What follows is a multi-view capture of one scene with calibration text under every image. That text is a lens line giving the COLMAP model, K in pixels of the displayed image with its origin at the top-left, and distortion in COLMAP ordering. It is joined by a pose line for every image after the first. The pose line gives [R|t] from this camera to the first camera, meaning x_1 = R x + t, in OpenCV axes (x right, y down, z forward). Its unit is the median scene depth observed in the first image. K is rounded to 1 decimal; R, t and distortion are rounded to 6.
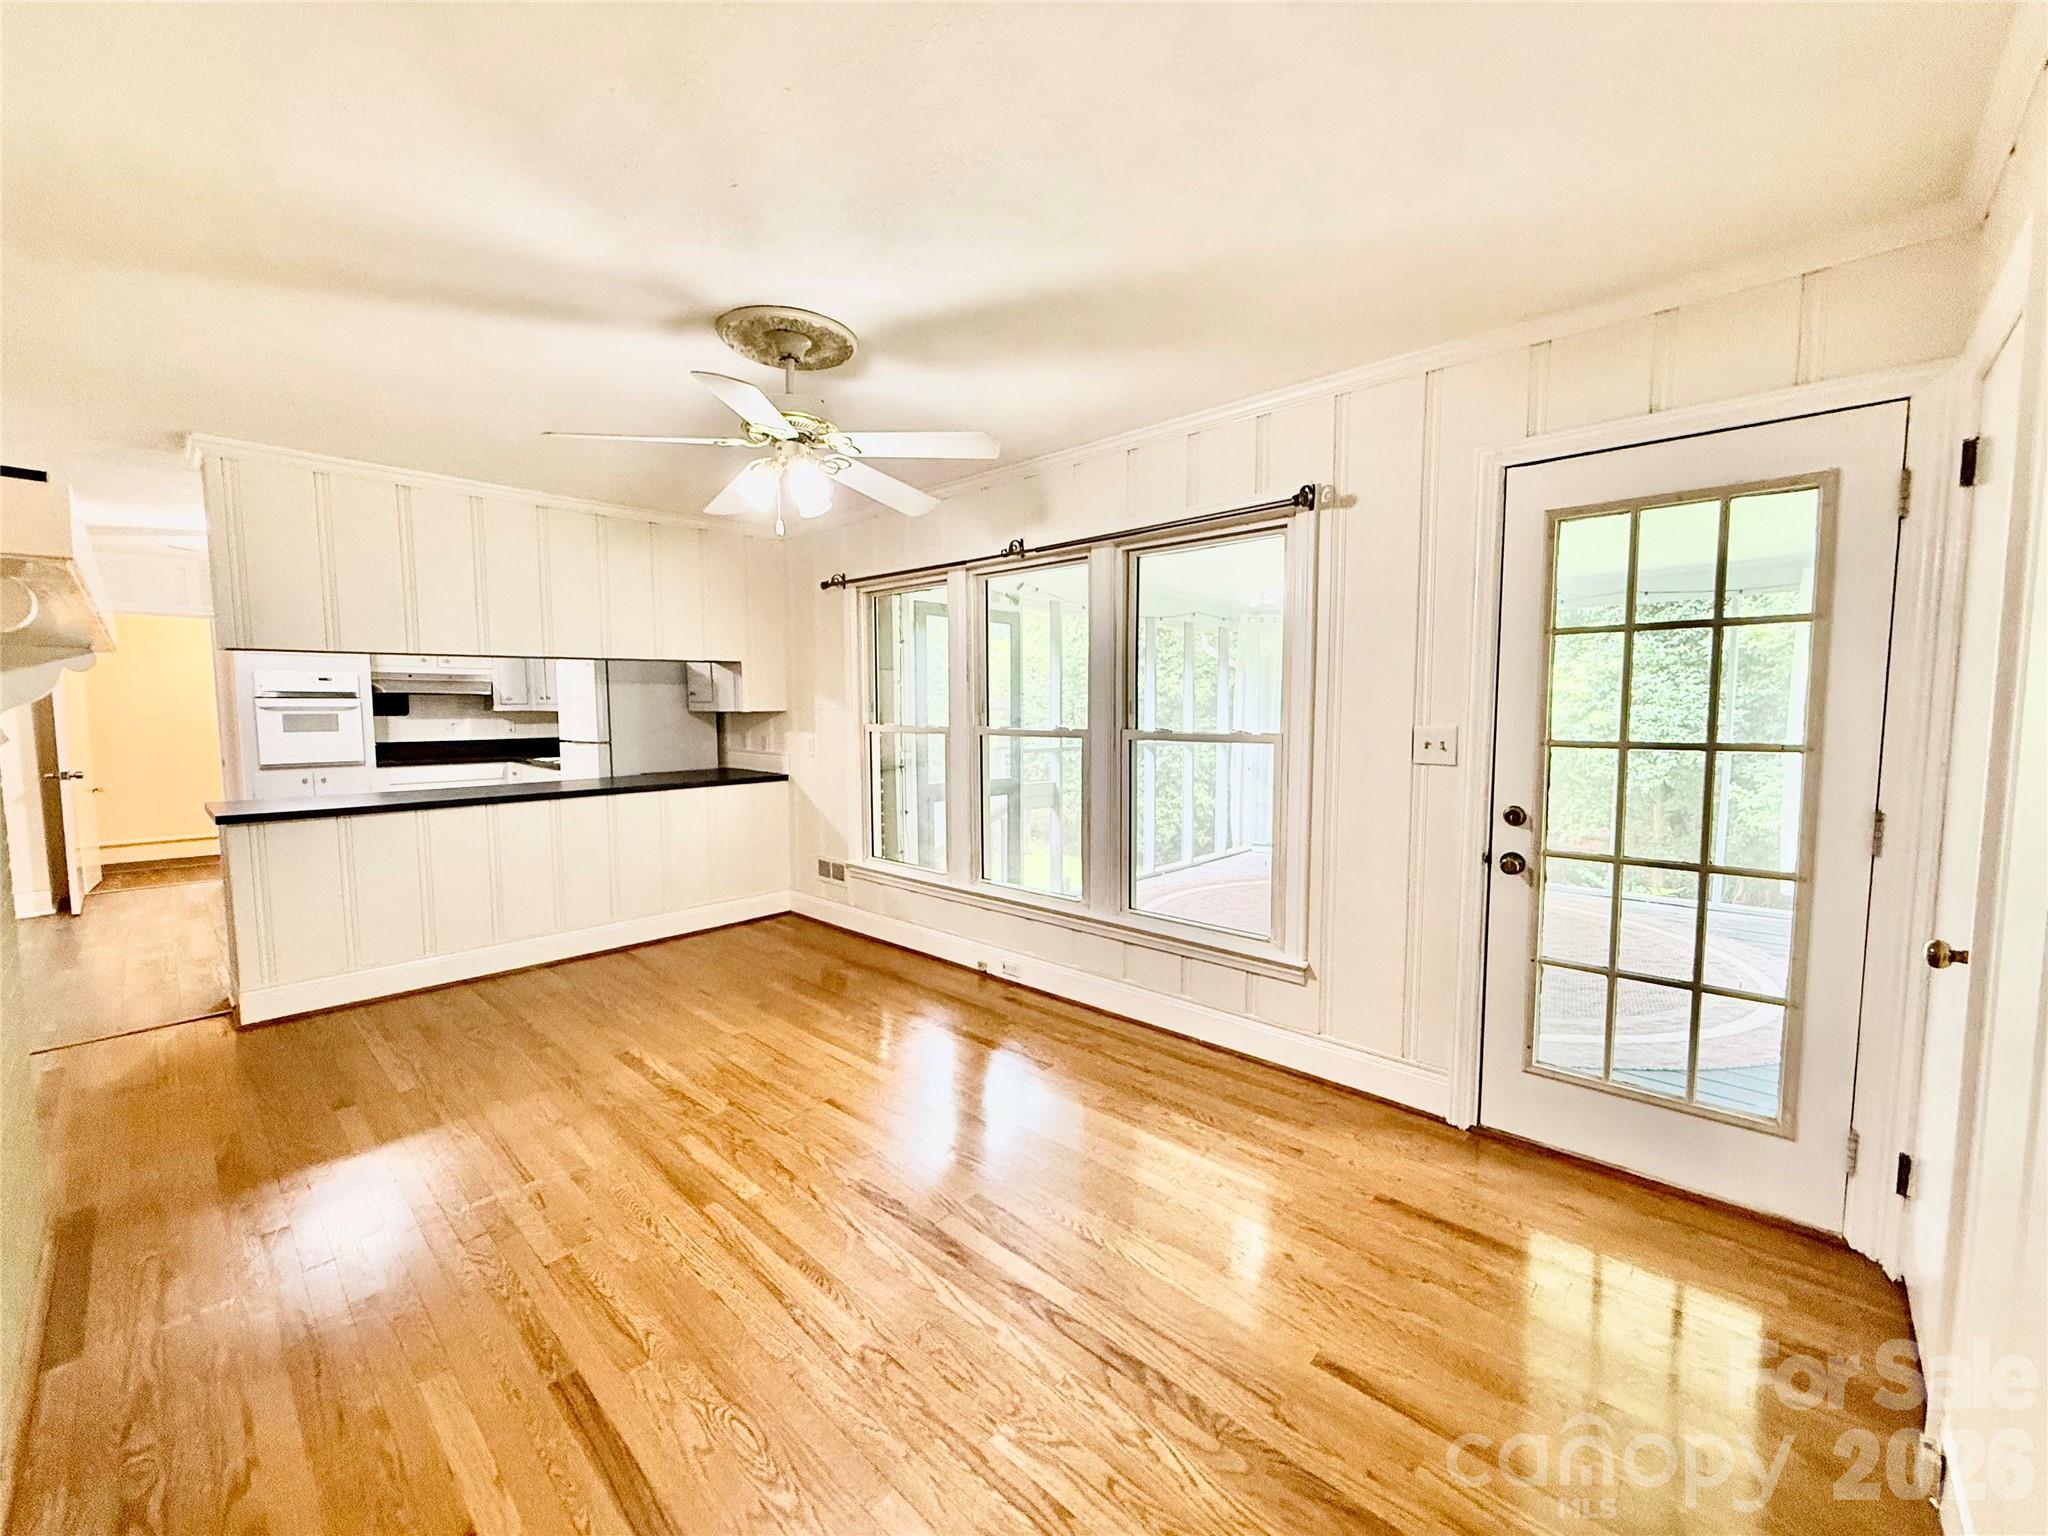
lens RADIAL K [[815.5, 0, 1019.5], [0, 815.5, 770.8], [0, 0, 1]] dist [0.002580, -0.000624]
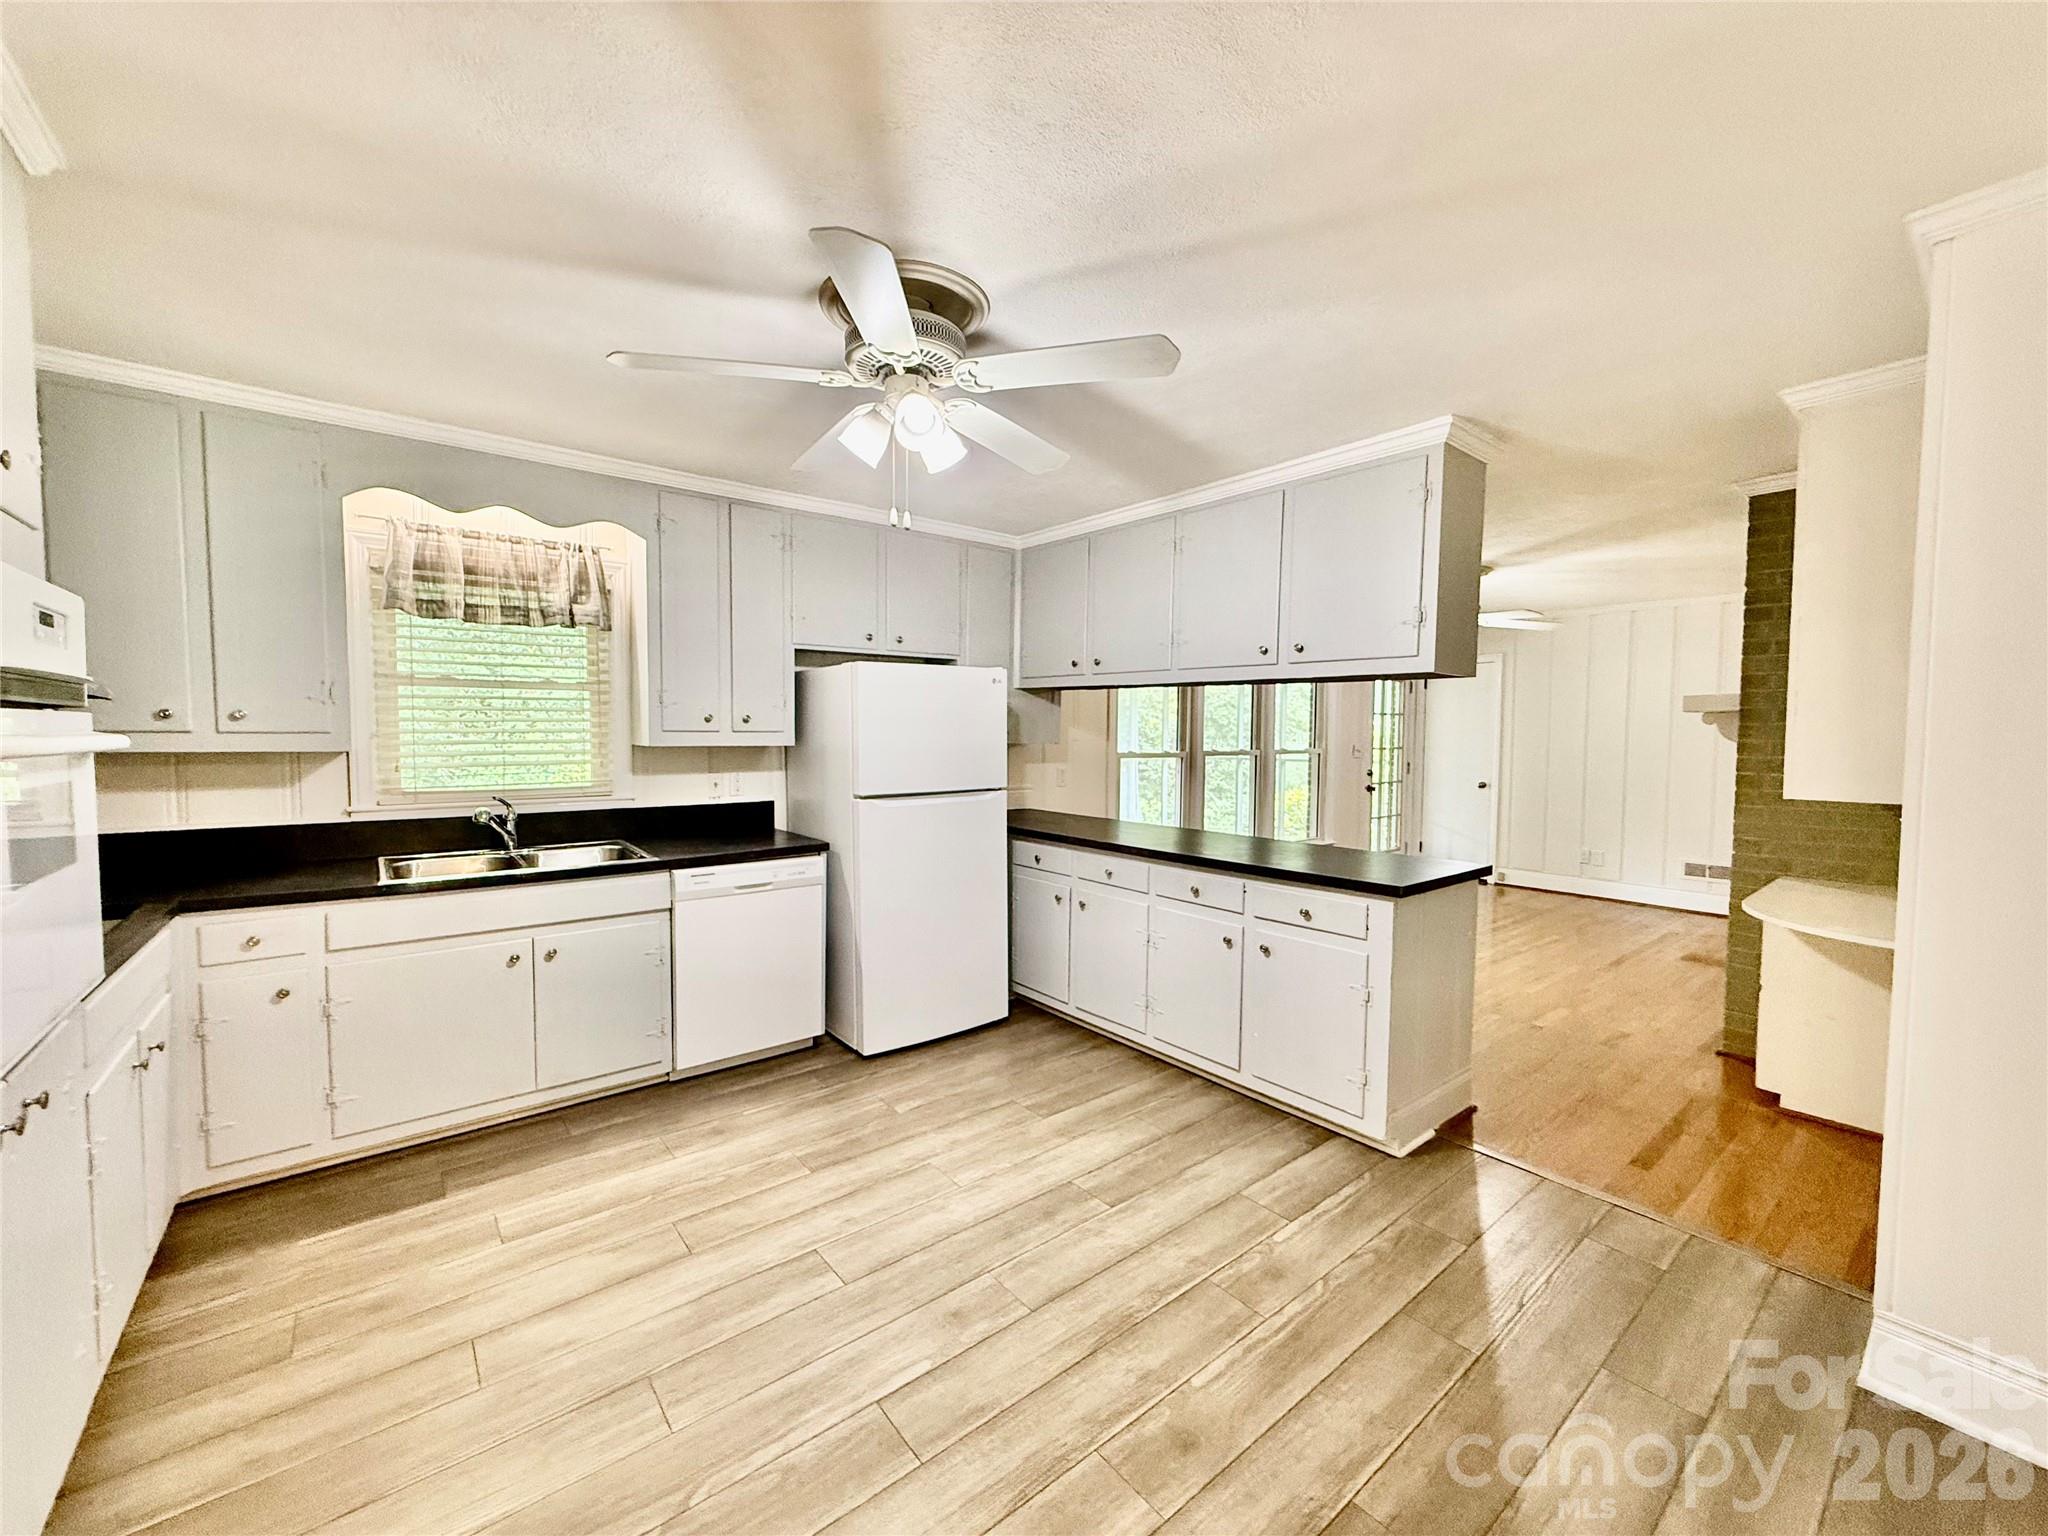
lens RADIAL K [[815.5, 0, 1019.5], [0, 815.5, 770.8], [0, 0, 1]] dist [0.002580, -0.000624]
pose [[0.142469, -0.046302, 0.988716, -1.692093], [0.073598, 0.996636, 0.036068, -0.103111], [-0.987059, 0.067629, 0.145397, 1.198153]]
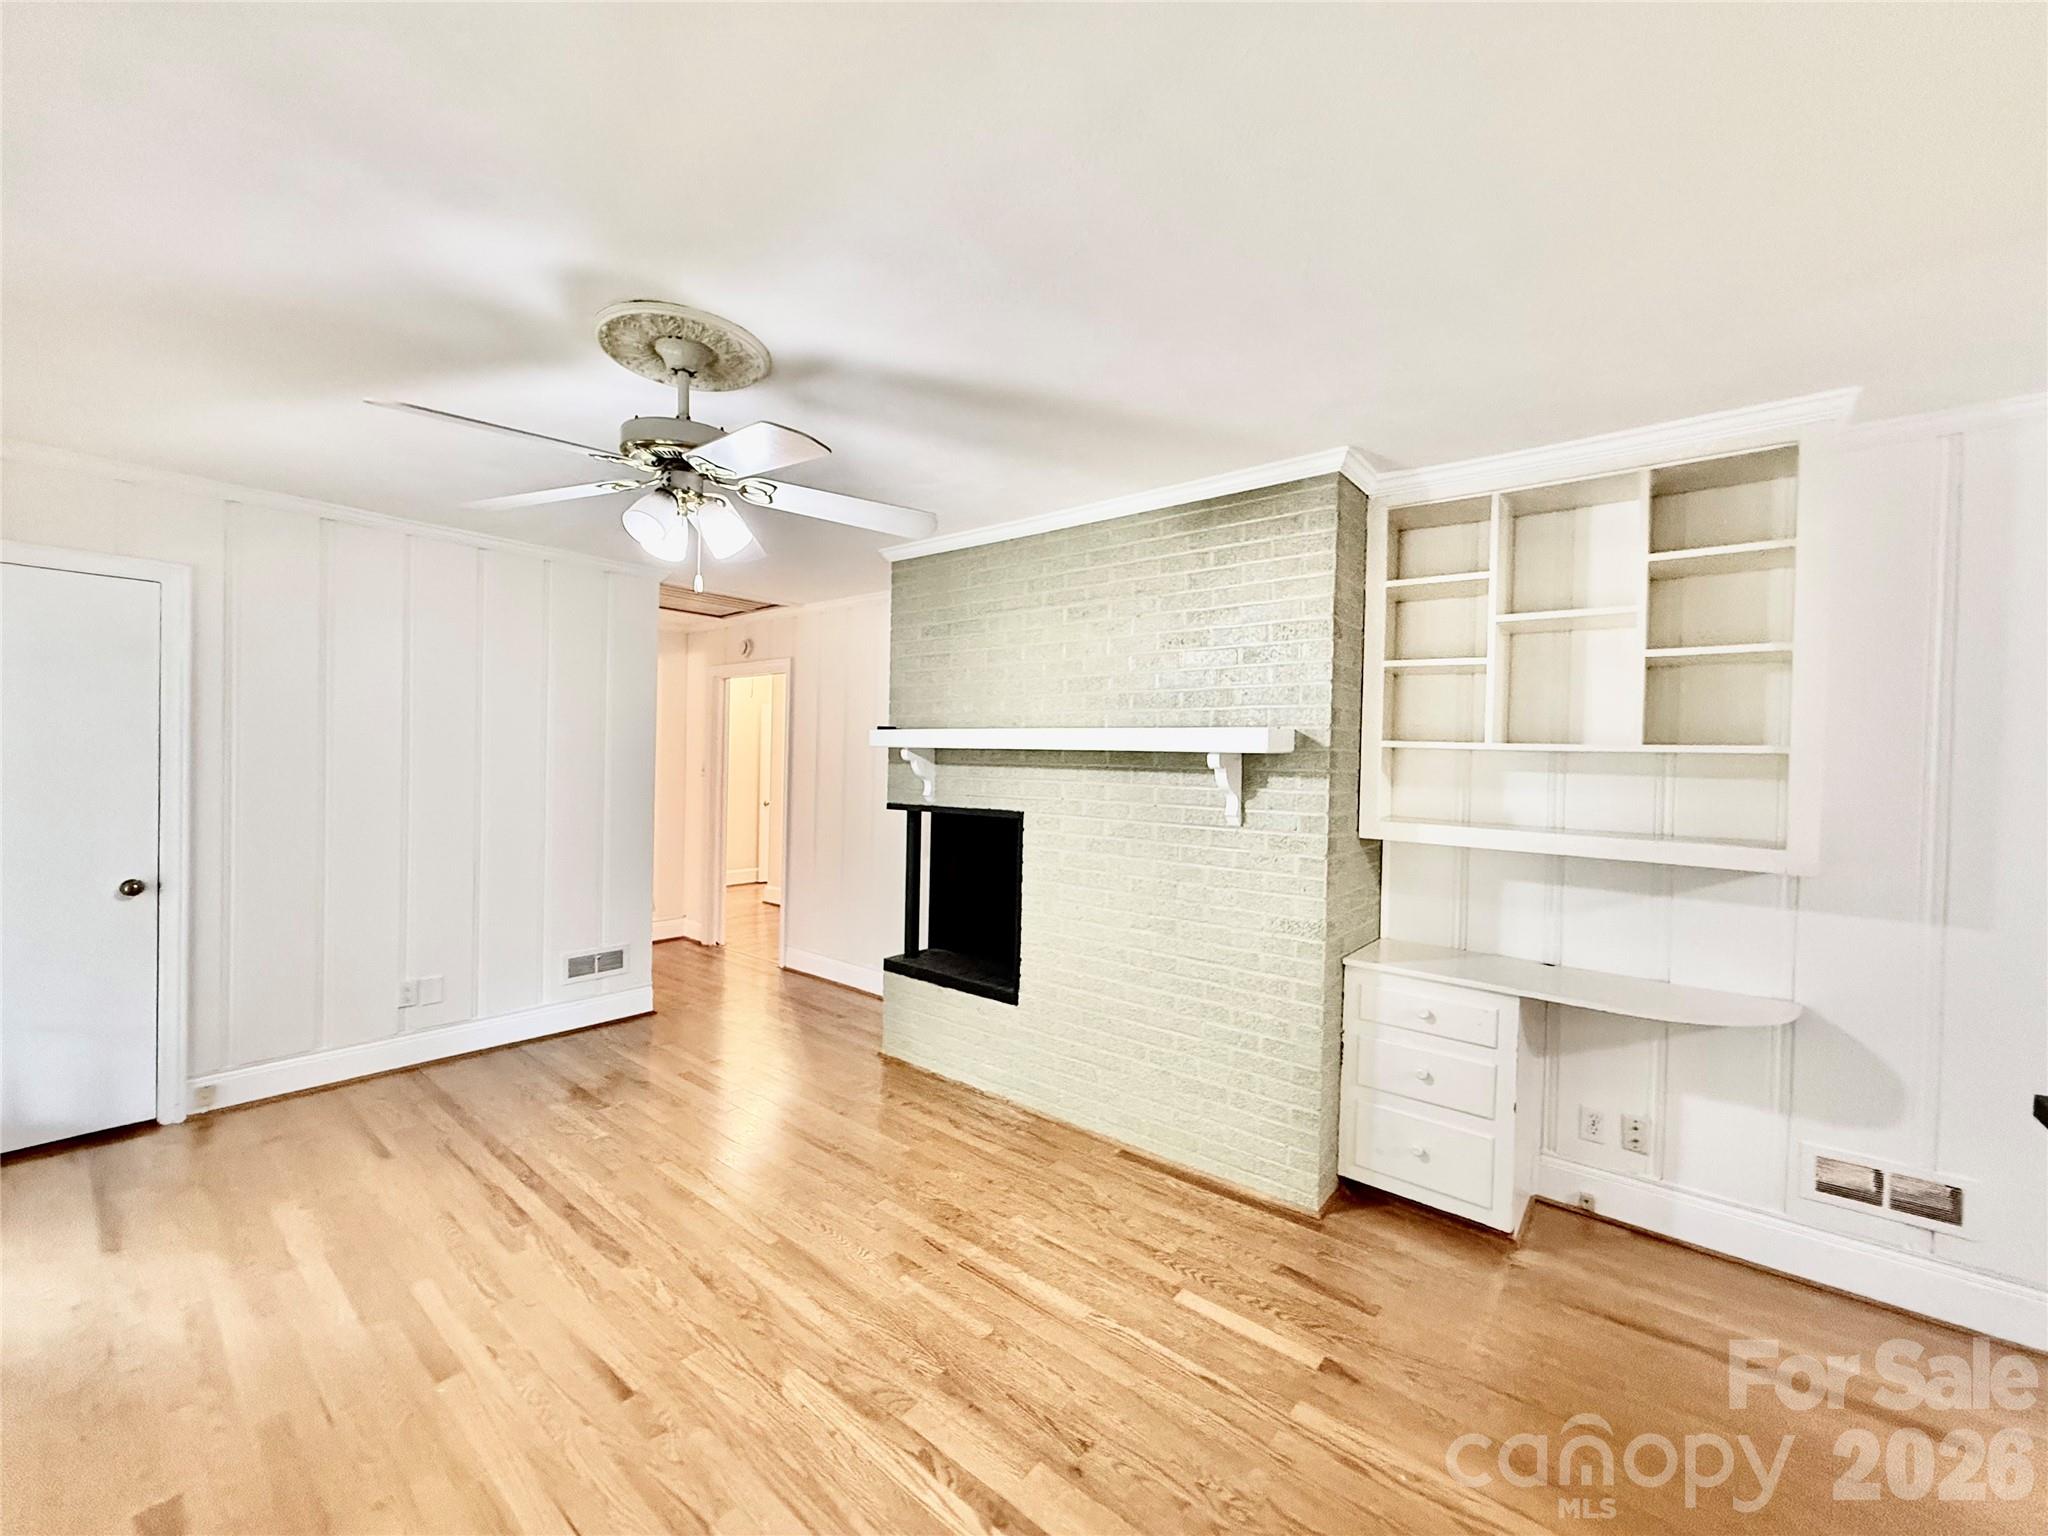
lens RADIAL K [[815.5, 0, 1019.5], [0, 815.5, 770.8], [0, 0, 1]] dist [0.002580, -0.000624]
pose [[-0.997979, -0.017242, -0.061159, -0.369544], [-0.023180, 0.994942, 0.097741, -0.125429], [0.059165, 0.098961, -0.993331, 1.199529]]
